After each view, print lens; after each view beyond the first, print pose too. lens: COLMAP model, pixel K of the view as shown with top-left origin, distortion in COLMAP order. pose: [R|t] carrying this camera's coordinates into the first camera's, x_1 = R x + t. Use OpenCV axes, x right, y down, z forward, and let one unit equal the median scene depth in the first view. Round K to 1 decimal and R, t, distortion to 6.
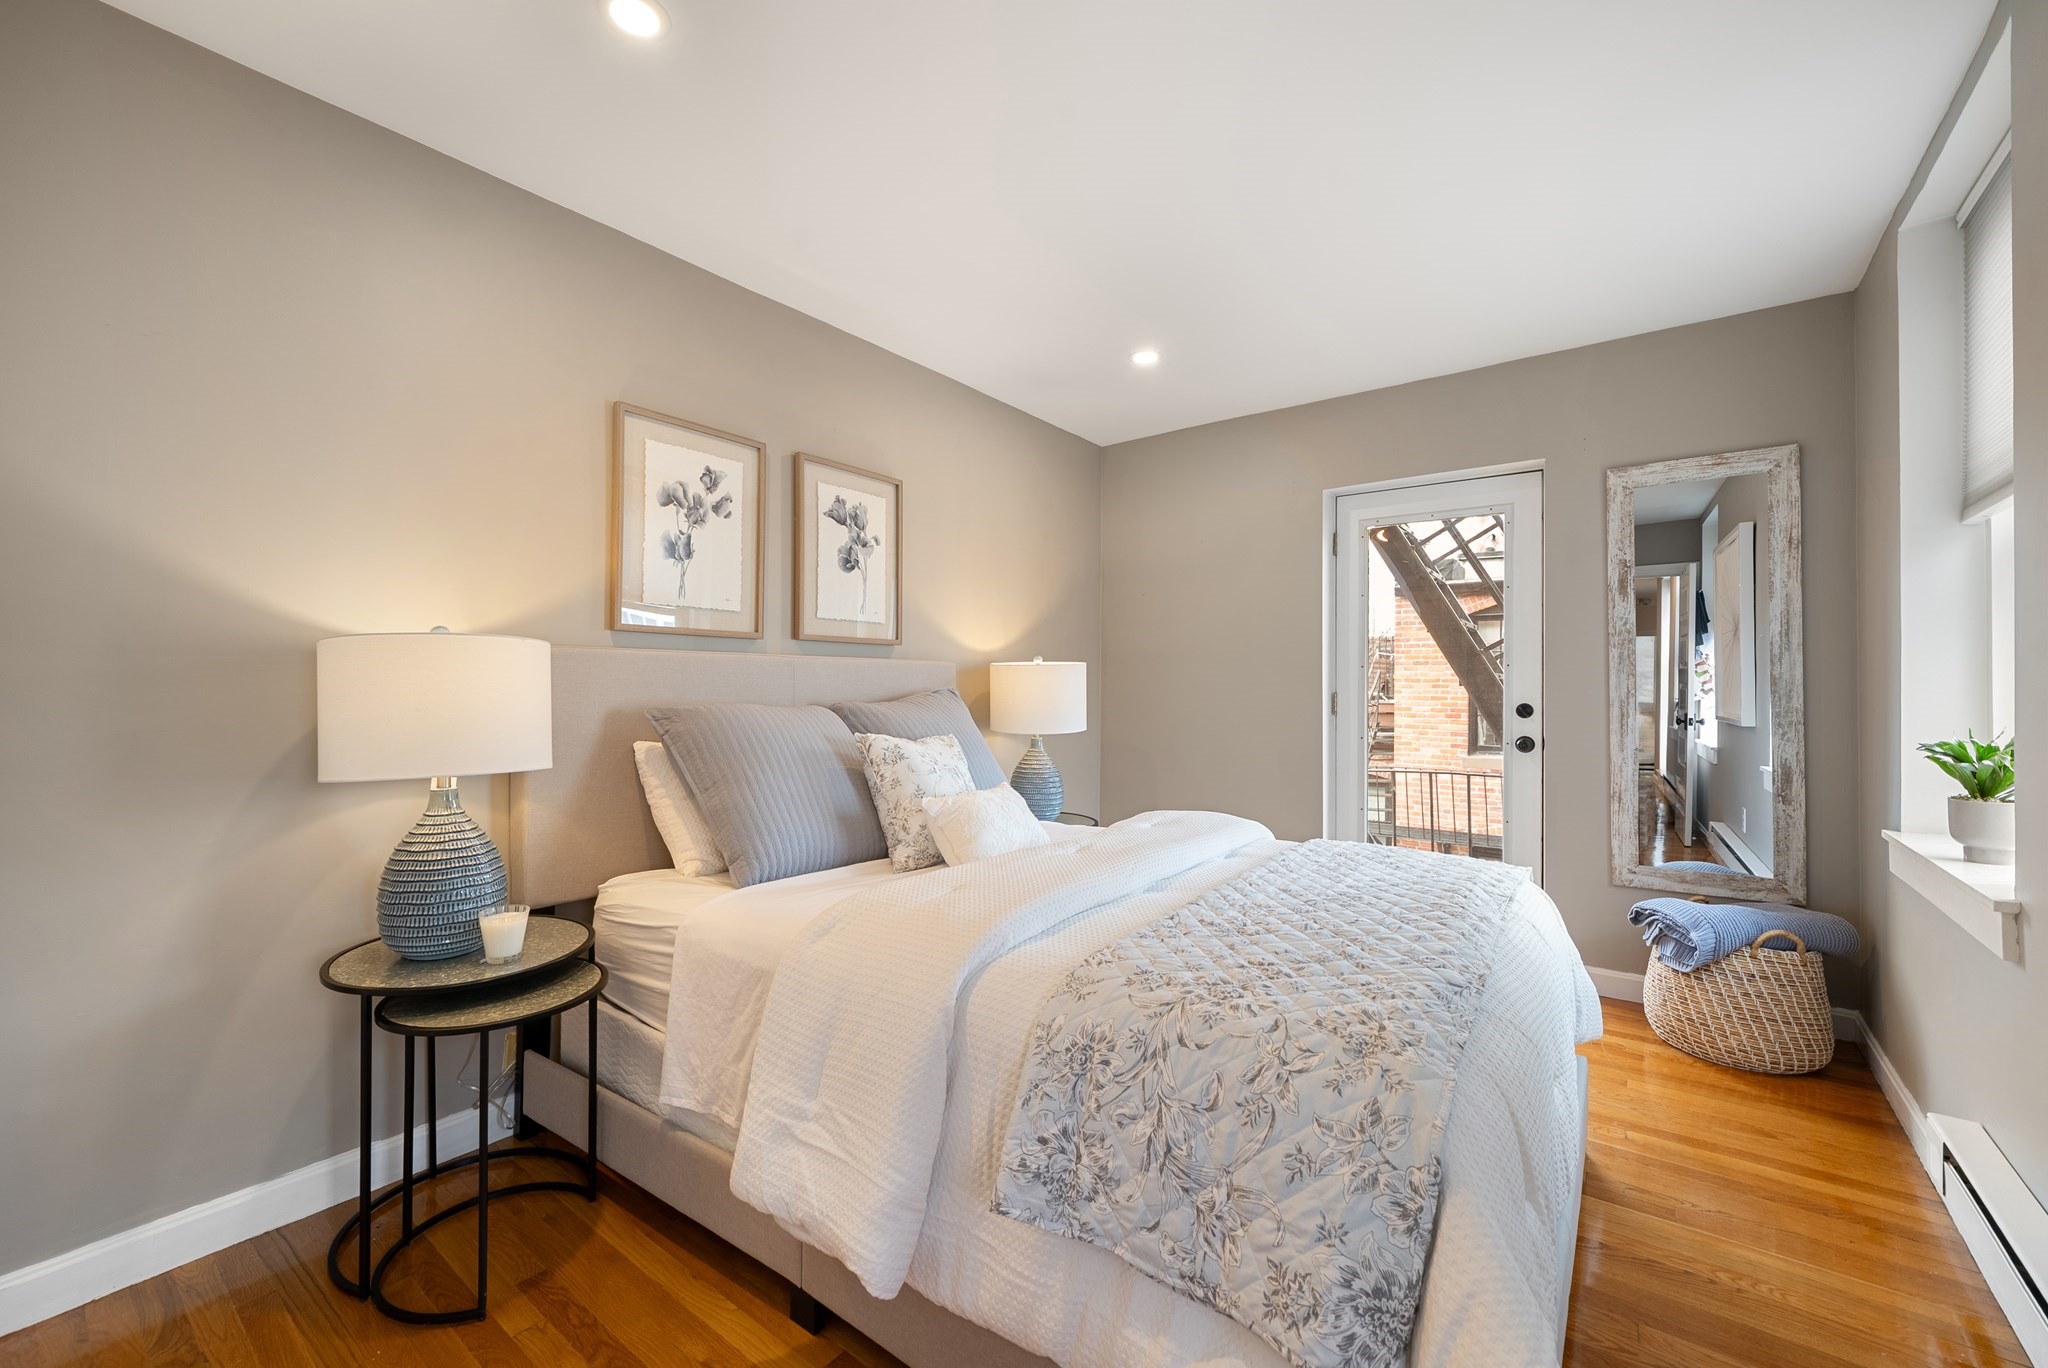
lens RADIAL K [[828.1, 0, 1024.0], [0, 828.1, 684.0], [0, 0, 1]] dist [0.001051, 0.000102]
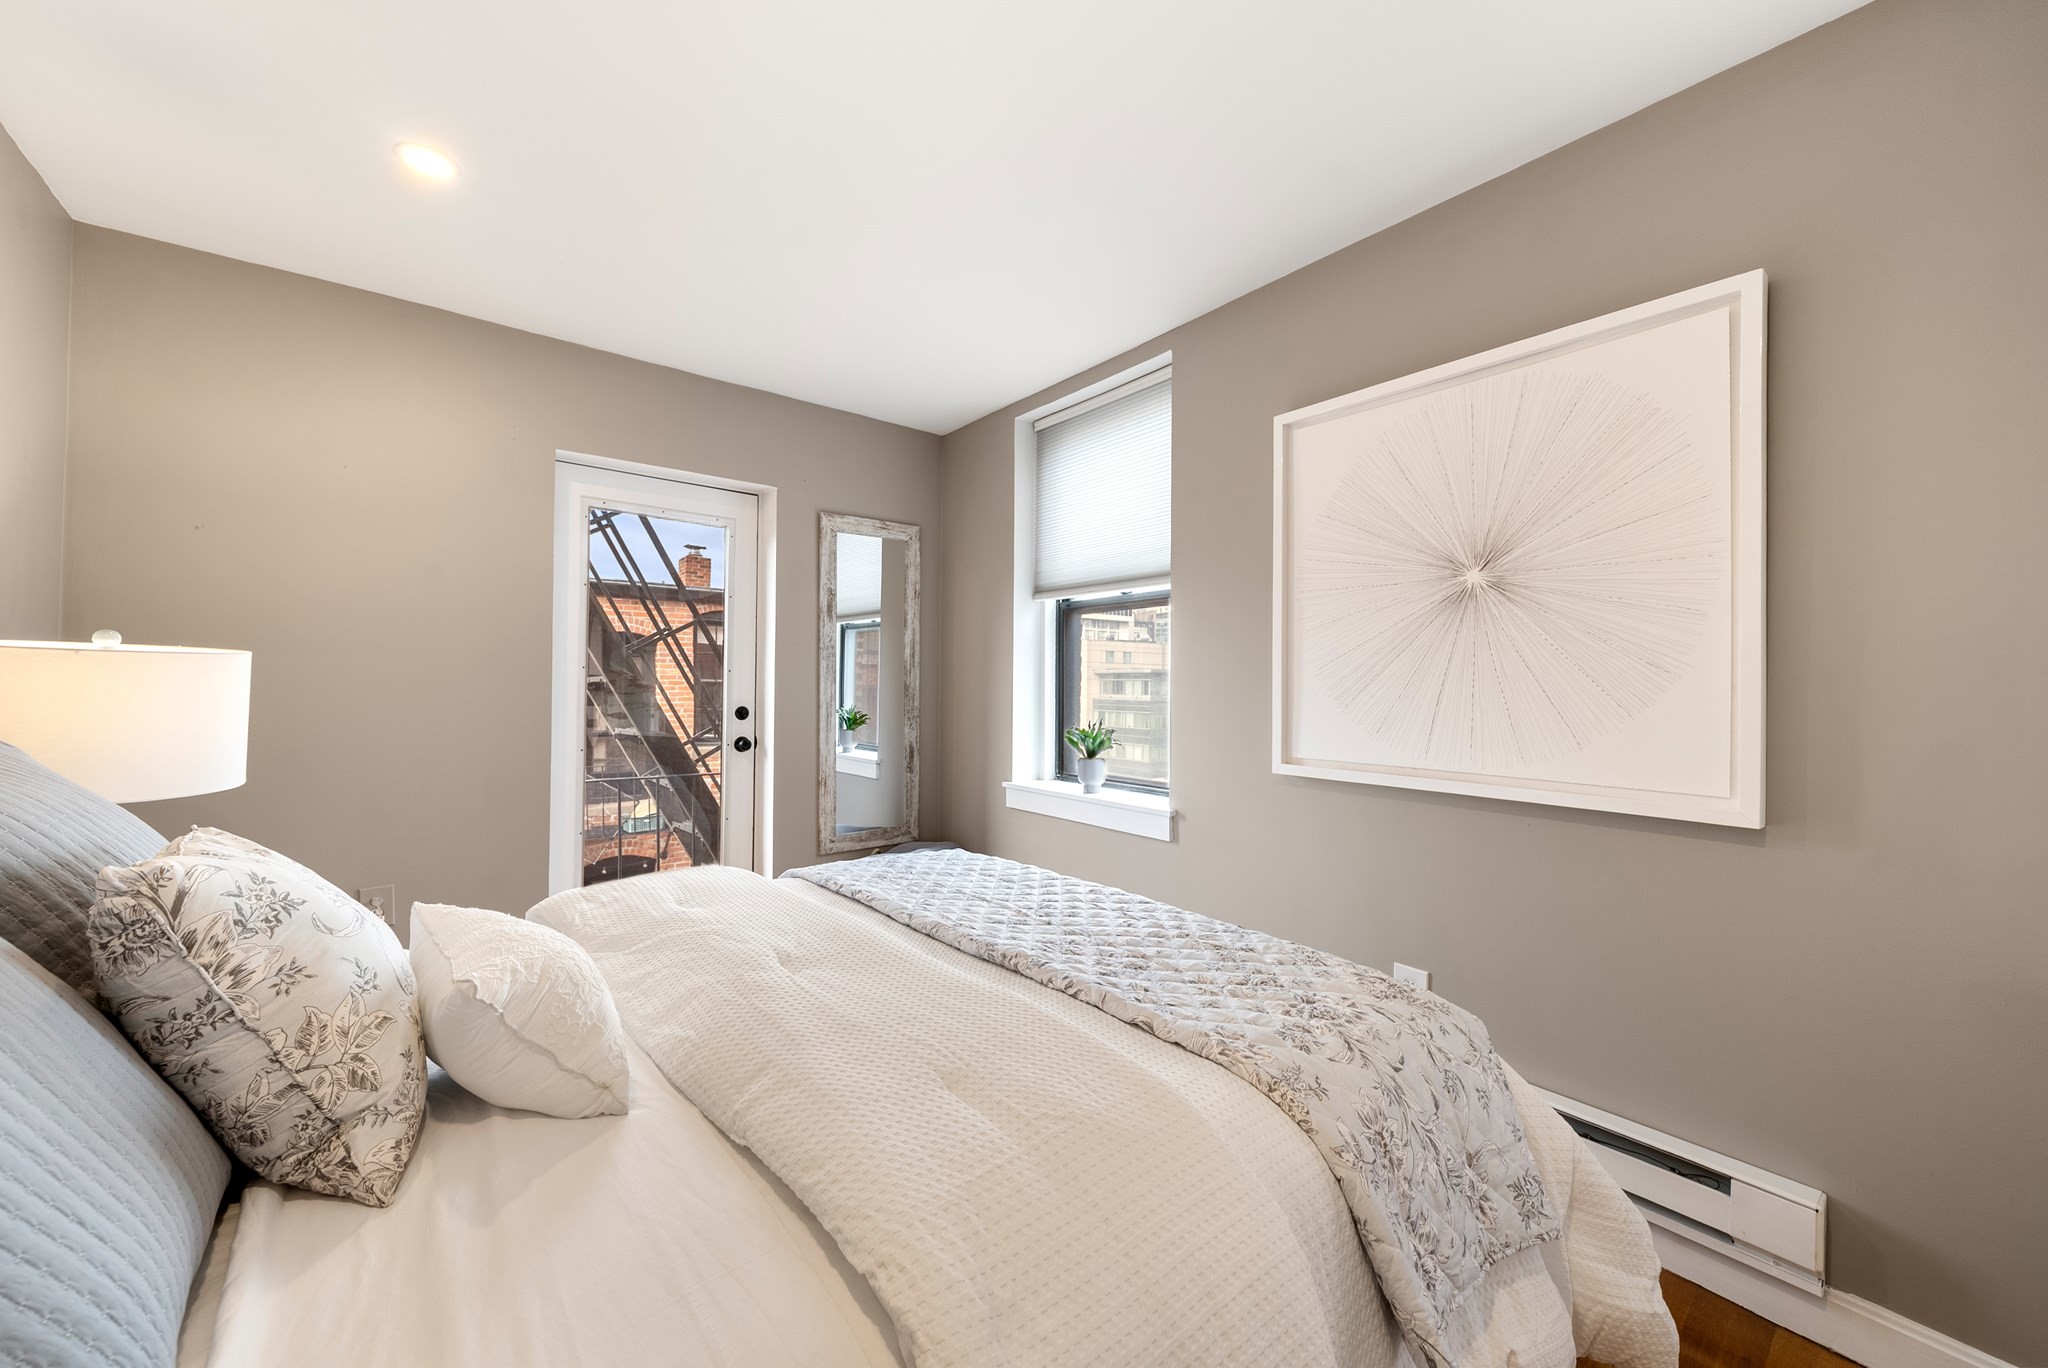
lens RADIAL K [[766.2, 0, 1022.8], [0, 766.2, 682.5], [0, 0, 1]] dist [-0.000696, -0.000127]
pose [[0.244078, 0.005139, 0.969742, -0.199382], [-0.016208, 0.999868, -0.001219, -0.009133], [-0.969620, -0.015420, 0.244129, 0.288067]]
